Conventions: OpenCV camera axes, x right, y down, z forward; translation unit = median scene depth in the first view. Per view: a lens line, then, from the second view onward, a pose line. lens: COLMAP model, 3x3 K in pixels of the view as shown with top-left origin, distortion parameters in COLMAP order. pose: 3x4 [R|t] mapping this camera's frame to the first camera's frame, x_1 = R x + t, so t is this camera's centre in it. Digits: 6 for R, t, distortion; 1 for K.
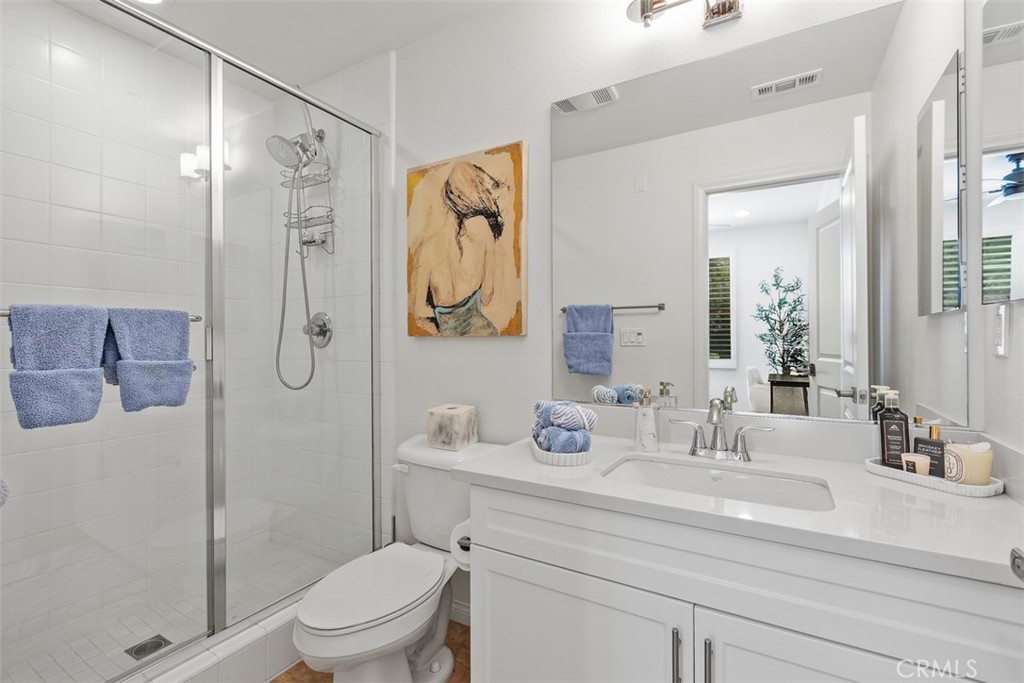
lens RADIAL K [[463.0, 0, 509.4], [0, 463.0, 340.8], [0, 0, 1]] dist [0.005369, -0.001281]
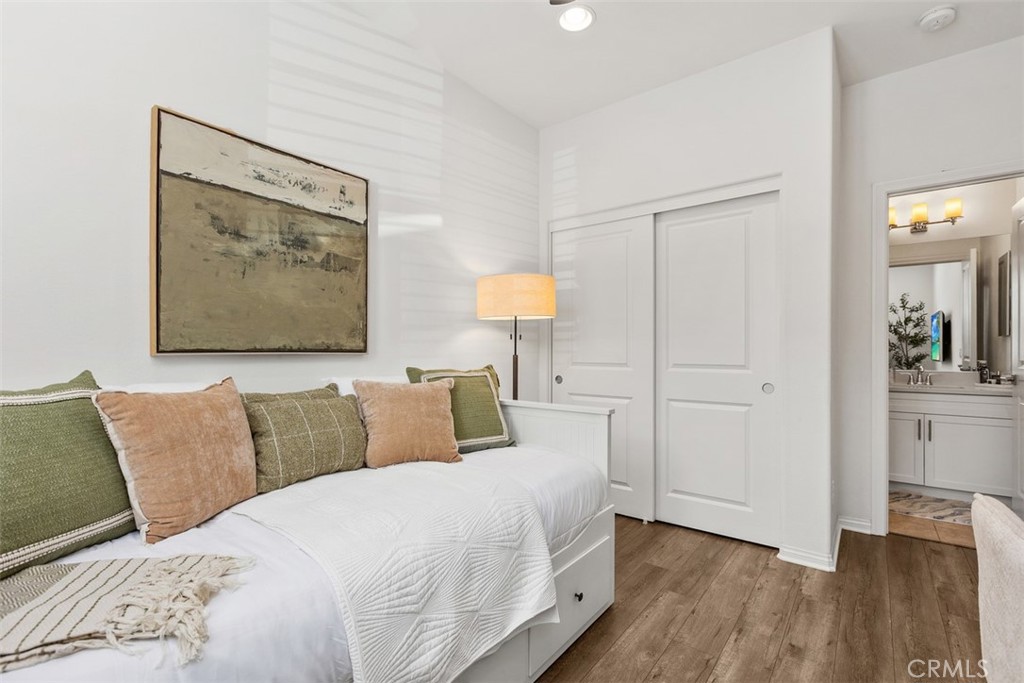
lens RADIAL K [[463.0, 0, 514.0], [0, 463.0, 347.4], [0, 0, 1]] dist [0.005369, -0.001281]
pose [[0.991394, 0.006509, -0.130751, -0.373286], [-0.006843, 0.999974, -0.002108, 0.008363], [0.130734, 0.002984, 0.991413, -0.492555]]
